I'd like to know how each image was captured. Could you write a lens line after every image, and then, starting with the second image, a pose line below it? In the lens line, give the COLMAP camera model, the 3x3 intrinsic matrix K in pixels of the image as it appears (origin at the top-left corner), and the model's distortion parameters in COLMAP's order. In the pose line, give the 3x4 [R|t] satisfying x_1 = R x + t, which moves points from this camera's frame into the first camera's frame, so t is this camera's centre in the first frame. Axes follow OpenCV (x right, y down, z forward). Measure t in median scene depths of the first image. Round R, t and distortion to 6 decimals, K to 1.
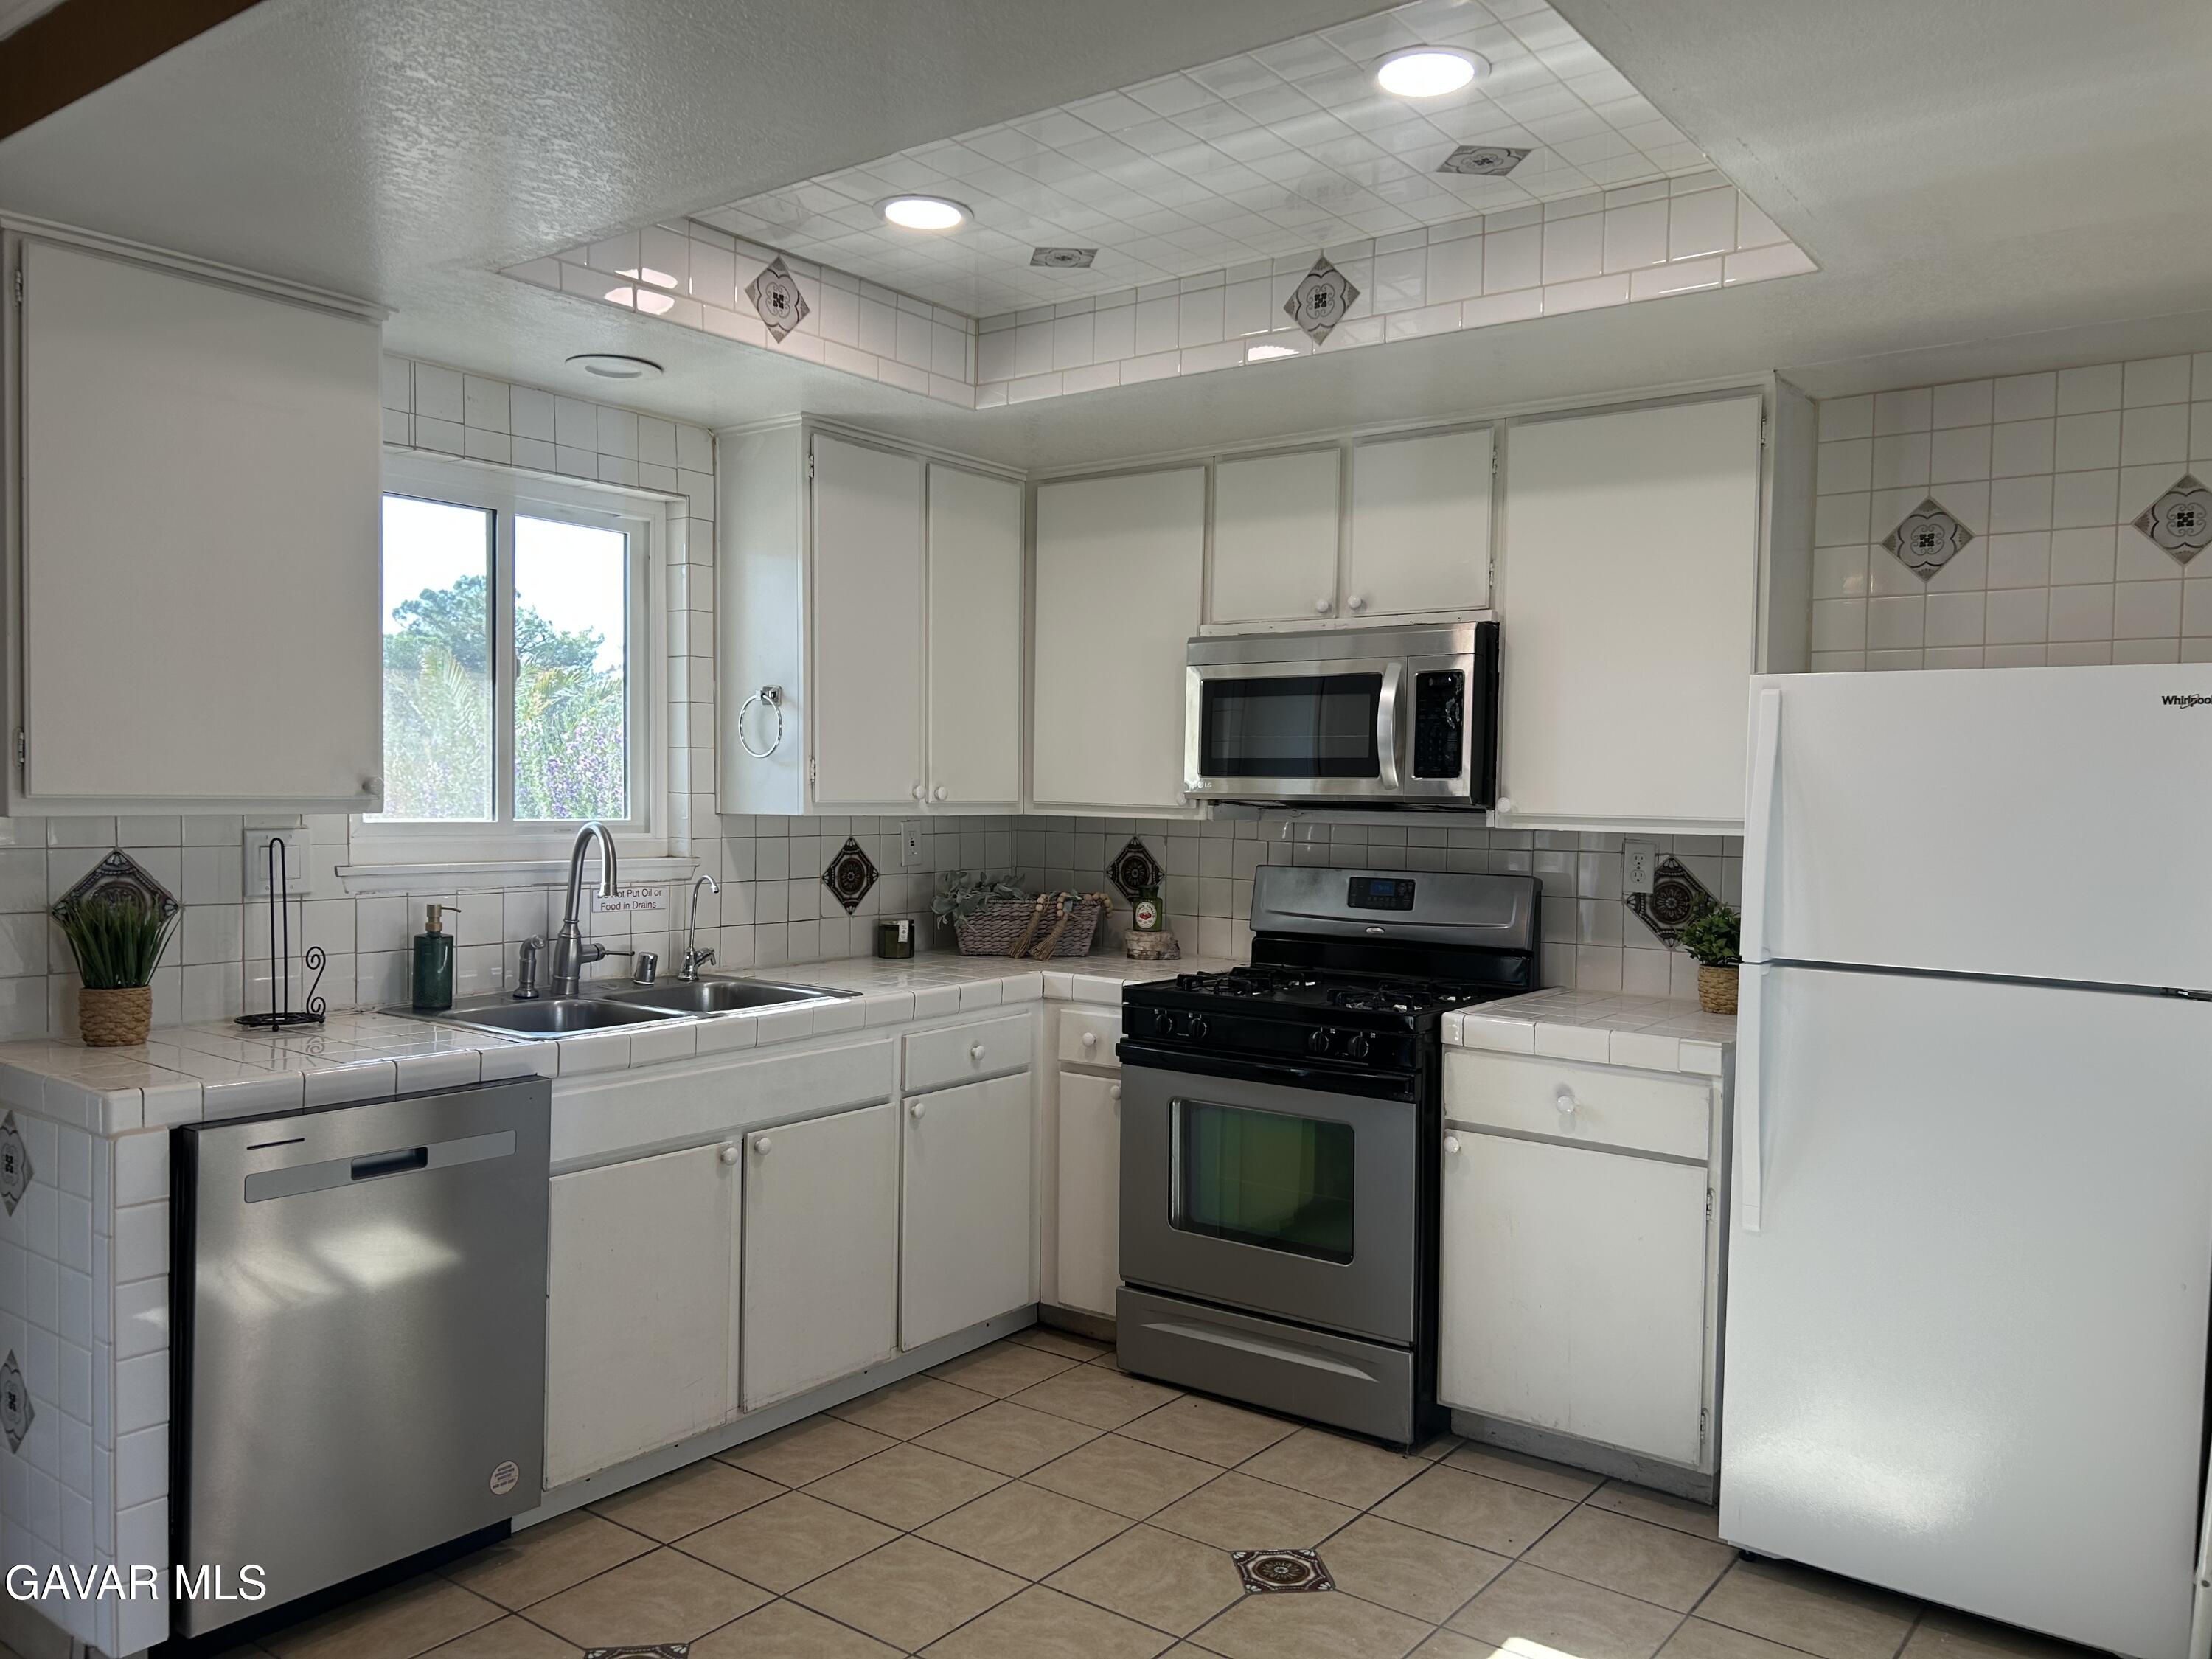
lens RADIAL K [[1664.8, 0, 1104.7], [0, 1664.8, 847.9], [0, 0, 1]] dist [0.054224, -0.061227]
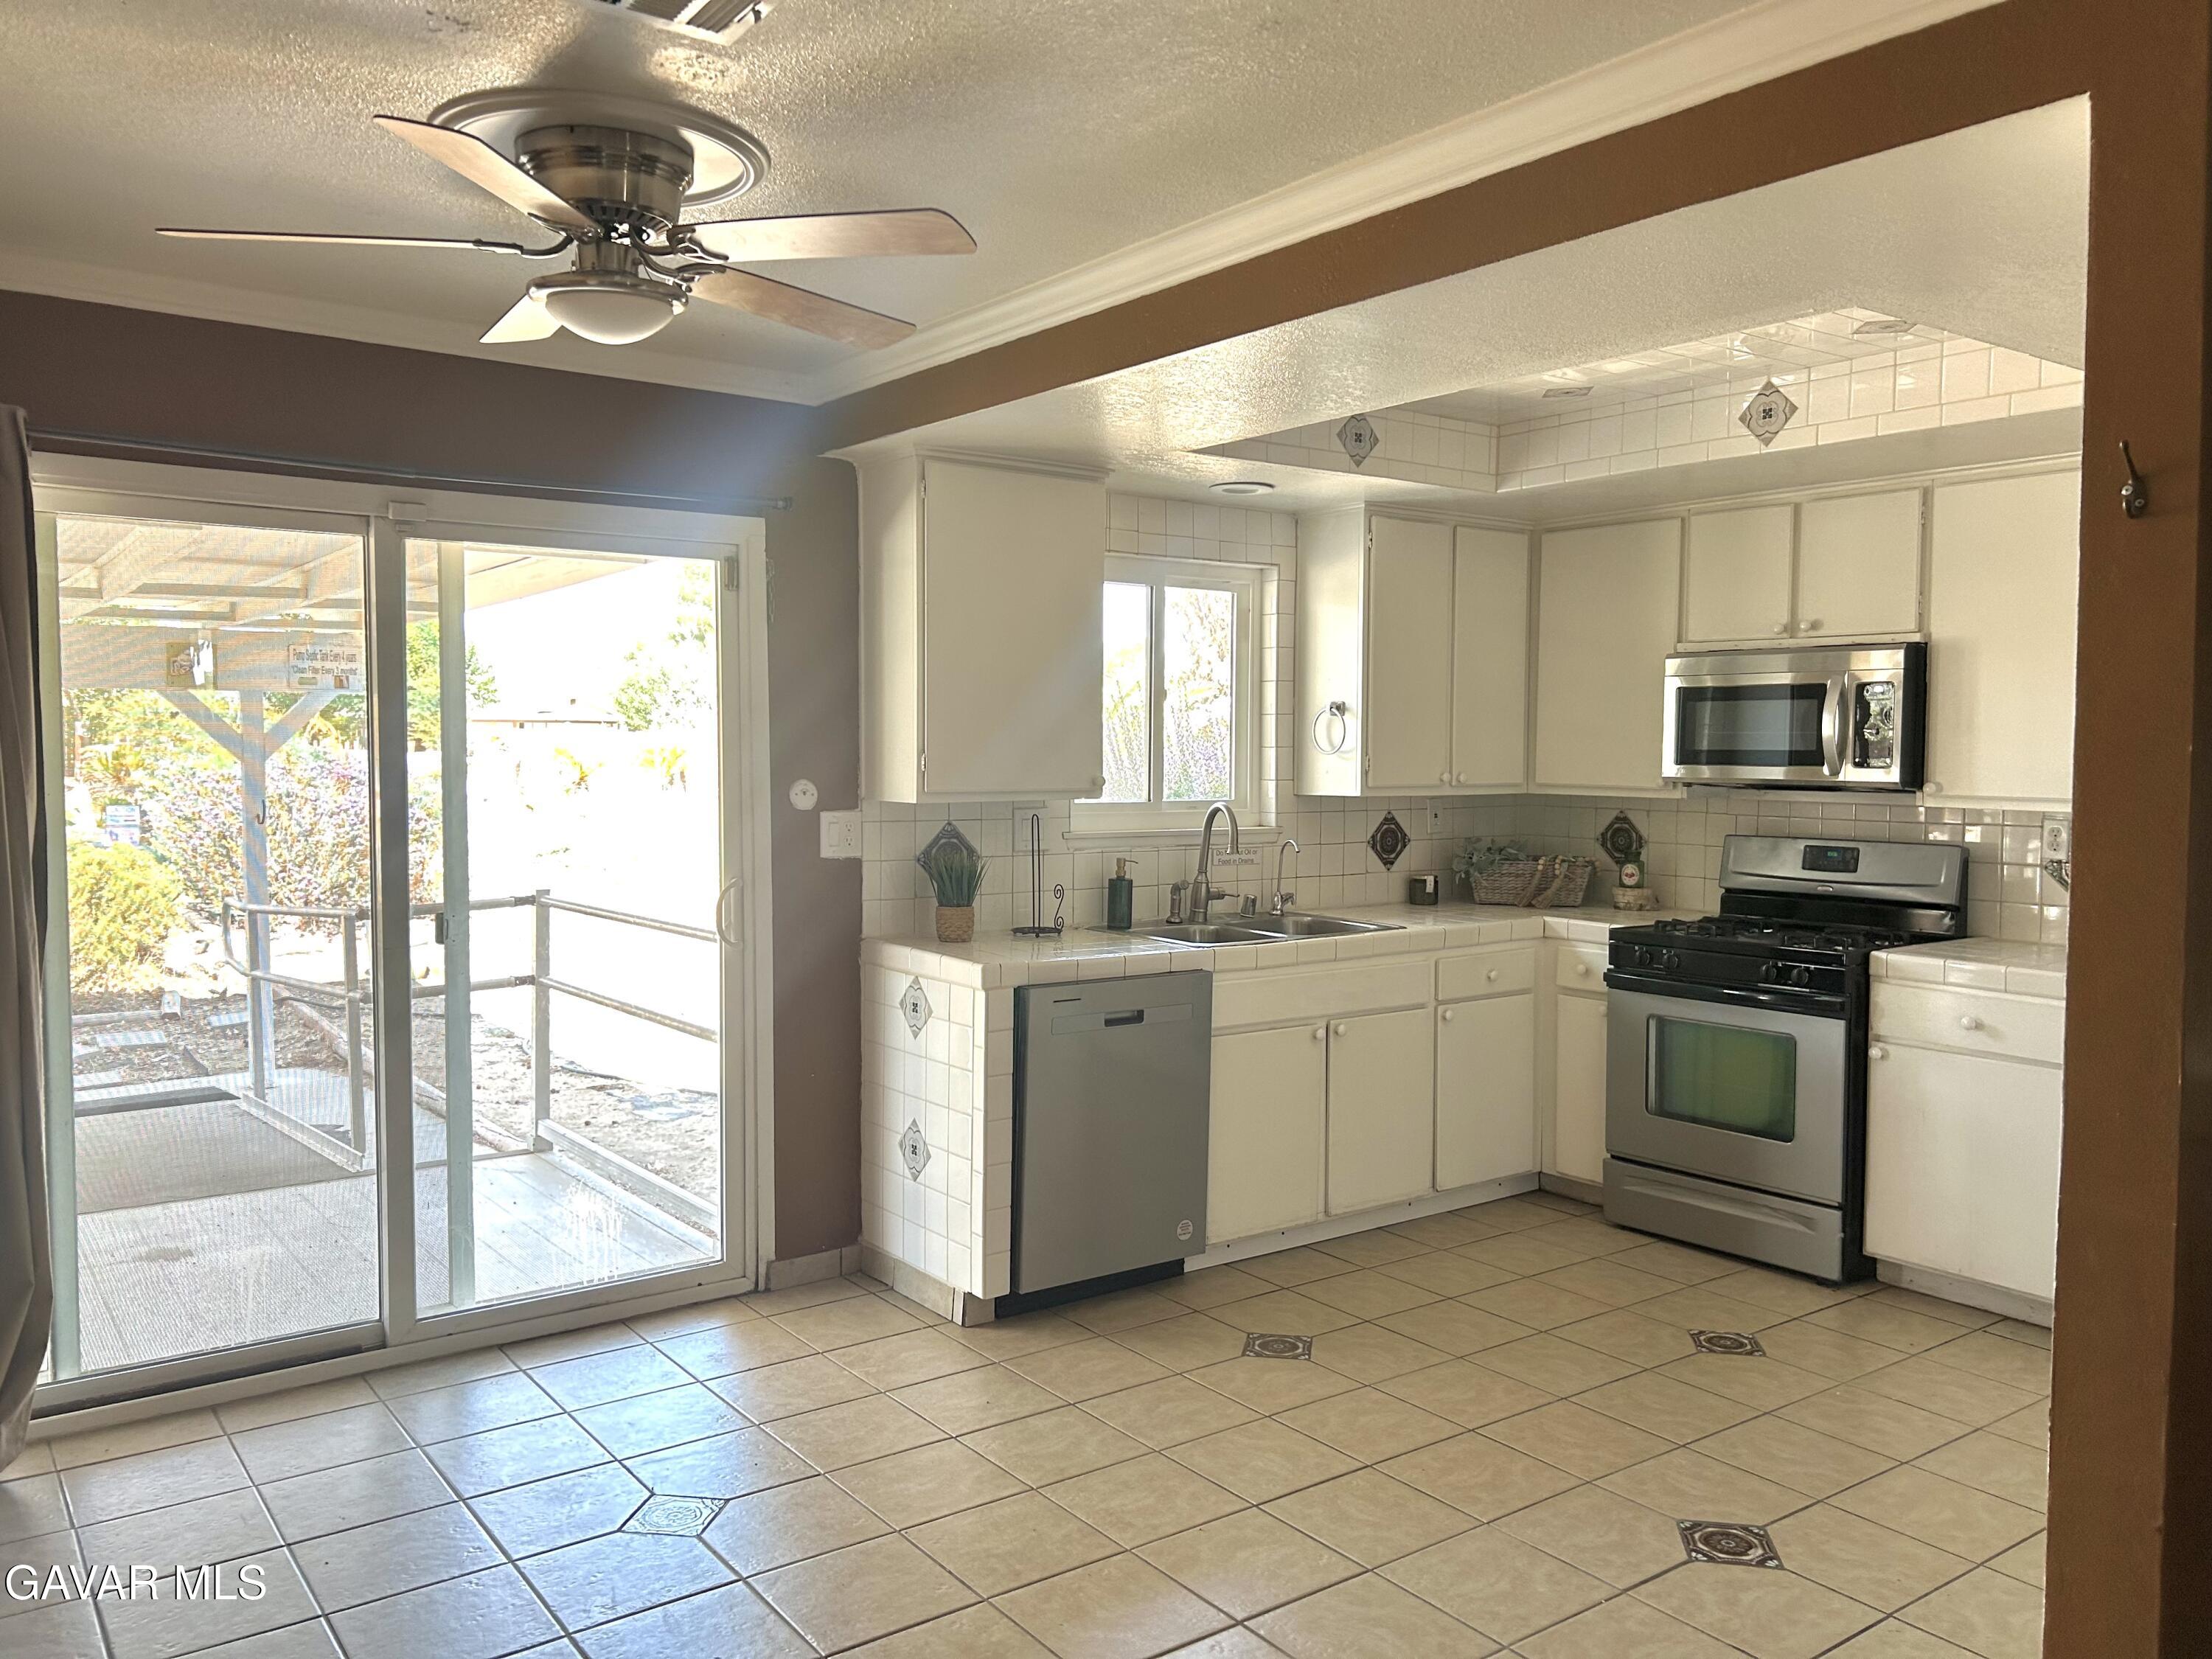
lens RADIAL K [[1664.8, 0, 1096.0], [0, 1664.8, 826.3], [0, 0, 1]] dist [0.054224, -0.061227]
pose [[0.957873, 0.005535, -0.287138, 0.002157], [-0.002888, 0.999949, 0.009639, -0.008163], [0.287177, -0.008404, 0.957841, -0.388775]]
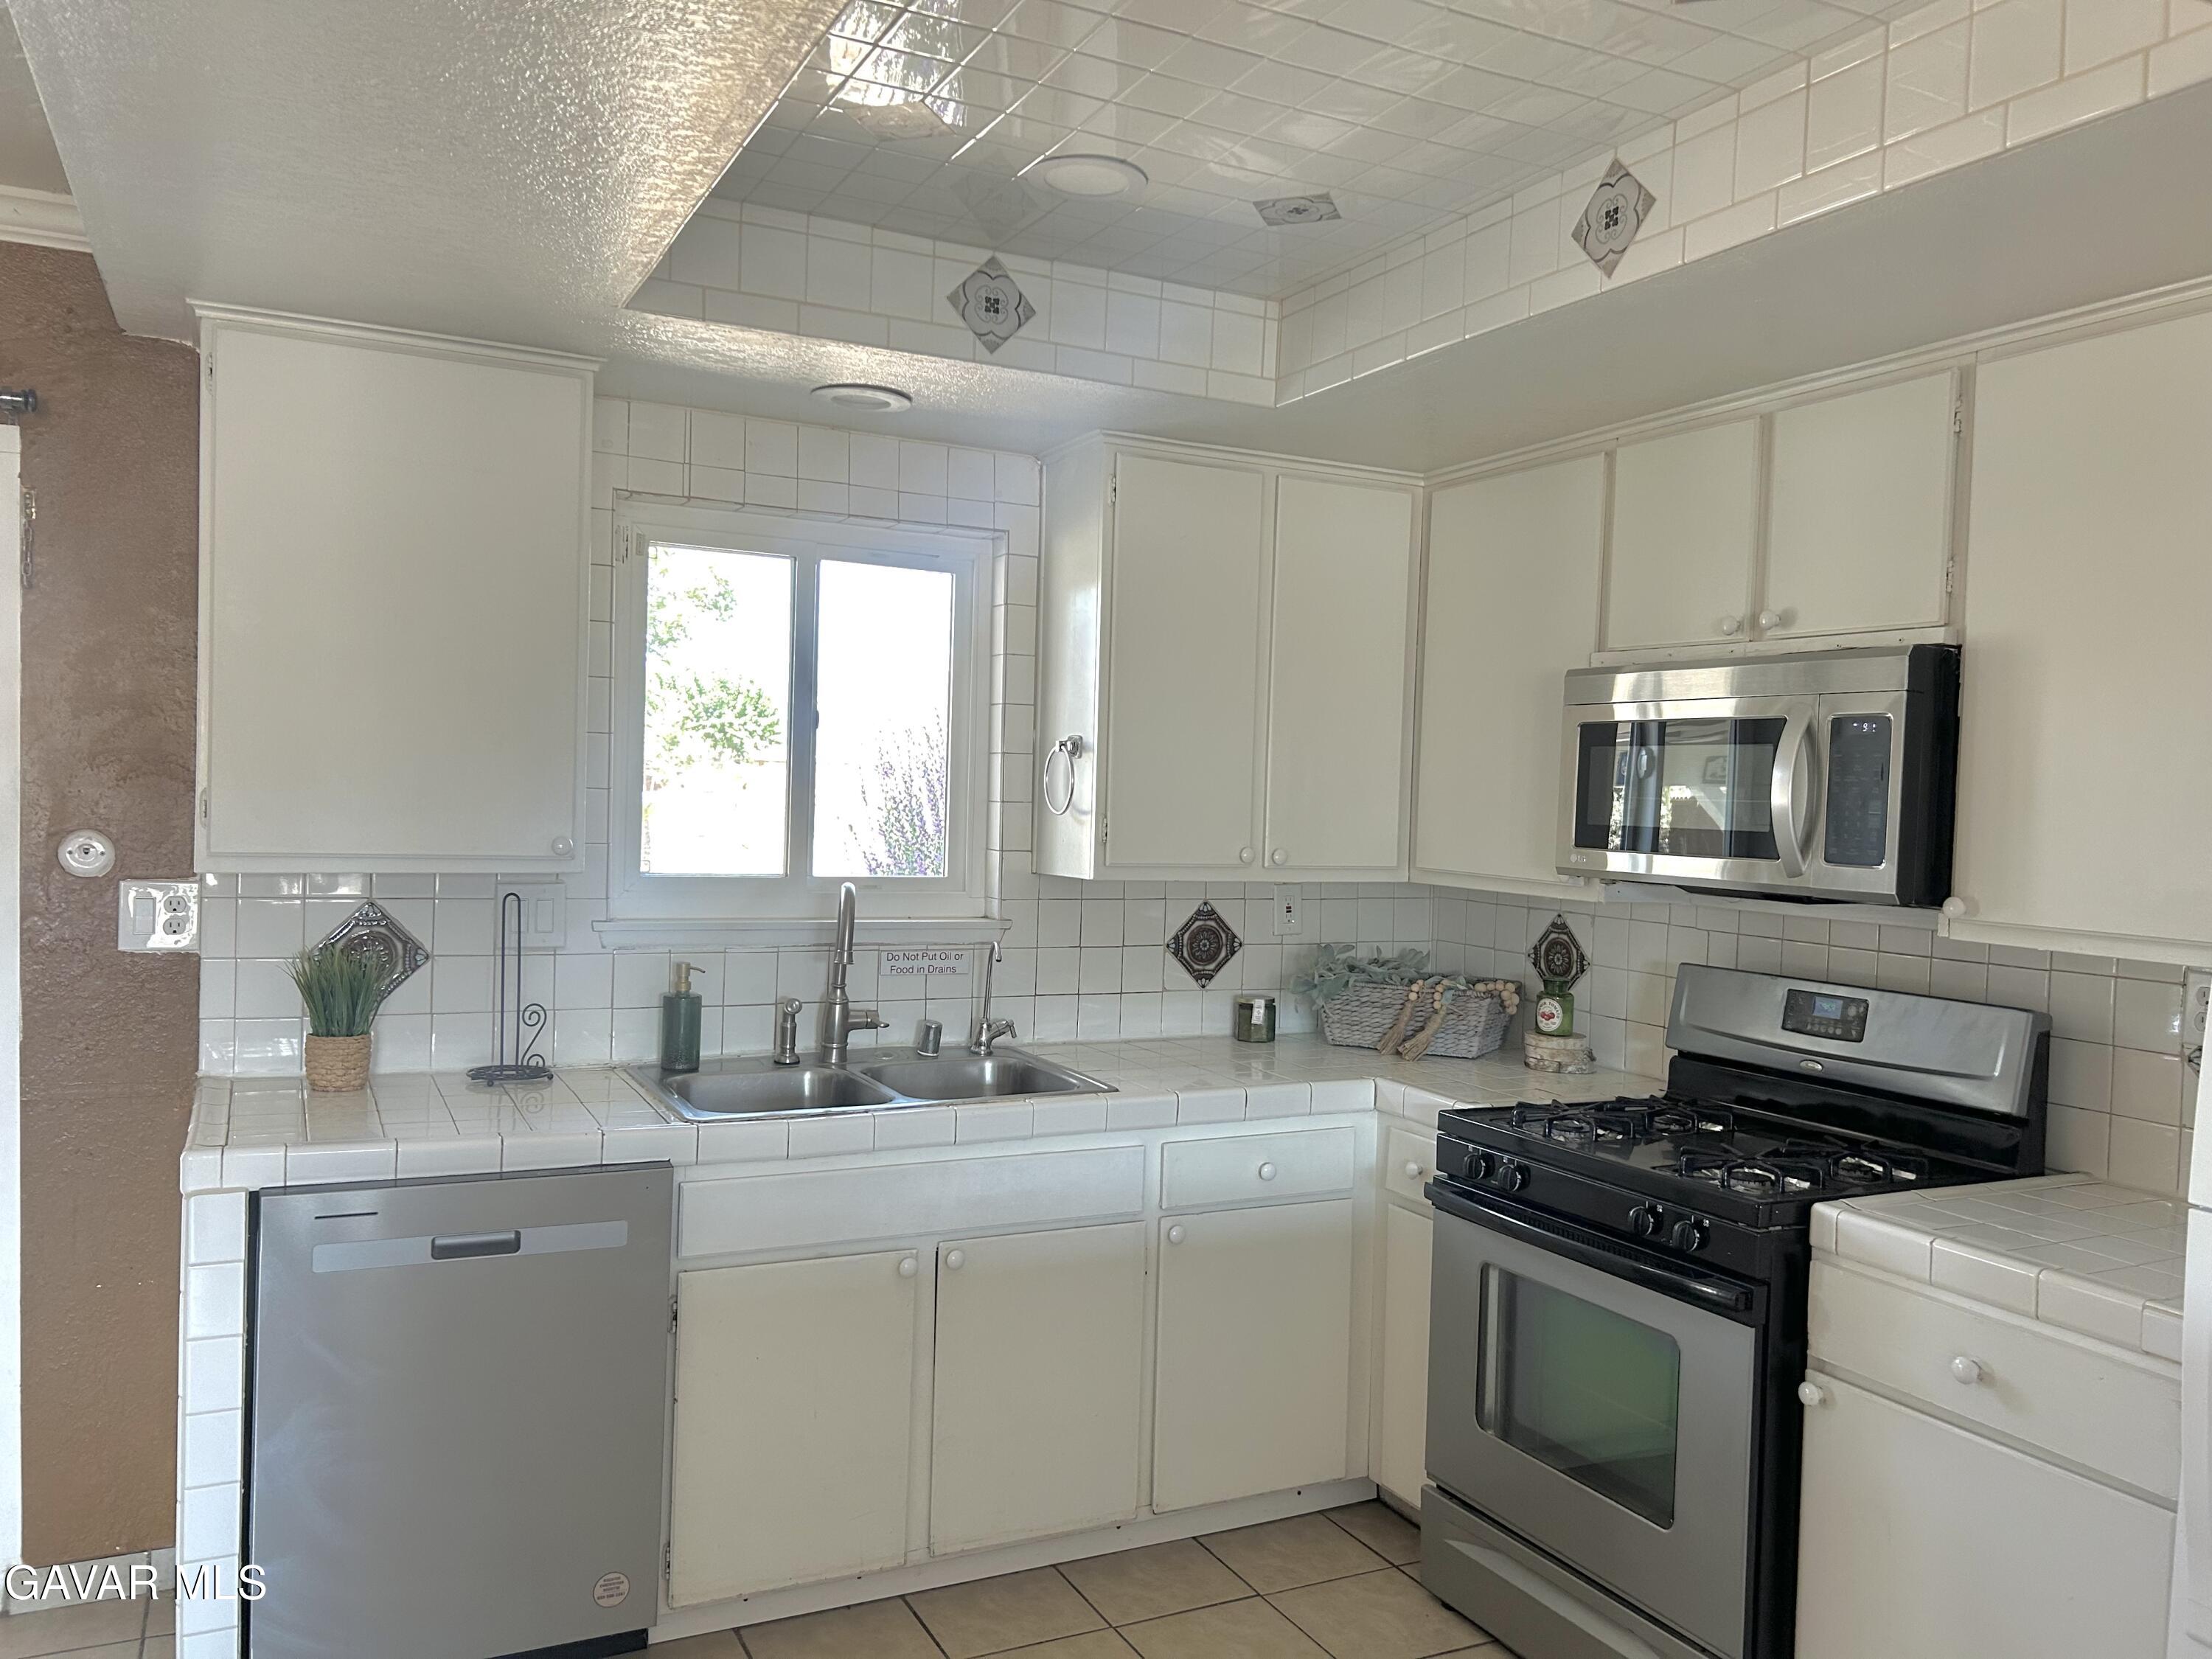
lens RADIAL K [[1664.8, 0, 1108.7], [0, 1664.8, 848.3], [0, 0, 1]] dist [0.054224, -0.061227]
pose [[0.894408, 0.029983, -0.446247, 0.237228], [-0.035516, 0.999361, -0.004038, -0.035660], [0.445841, 0.019461, 0.894901, 0.220390]]
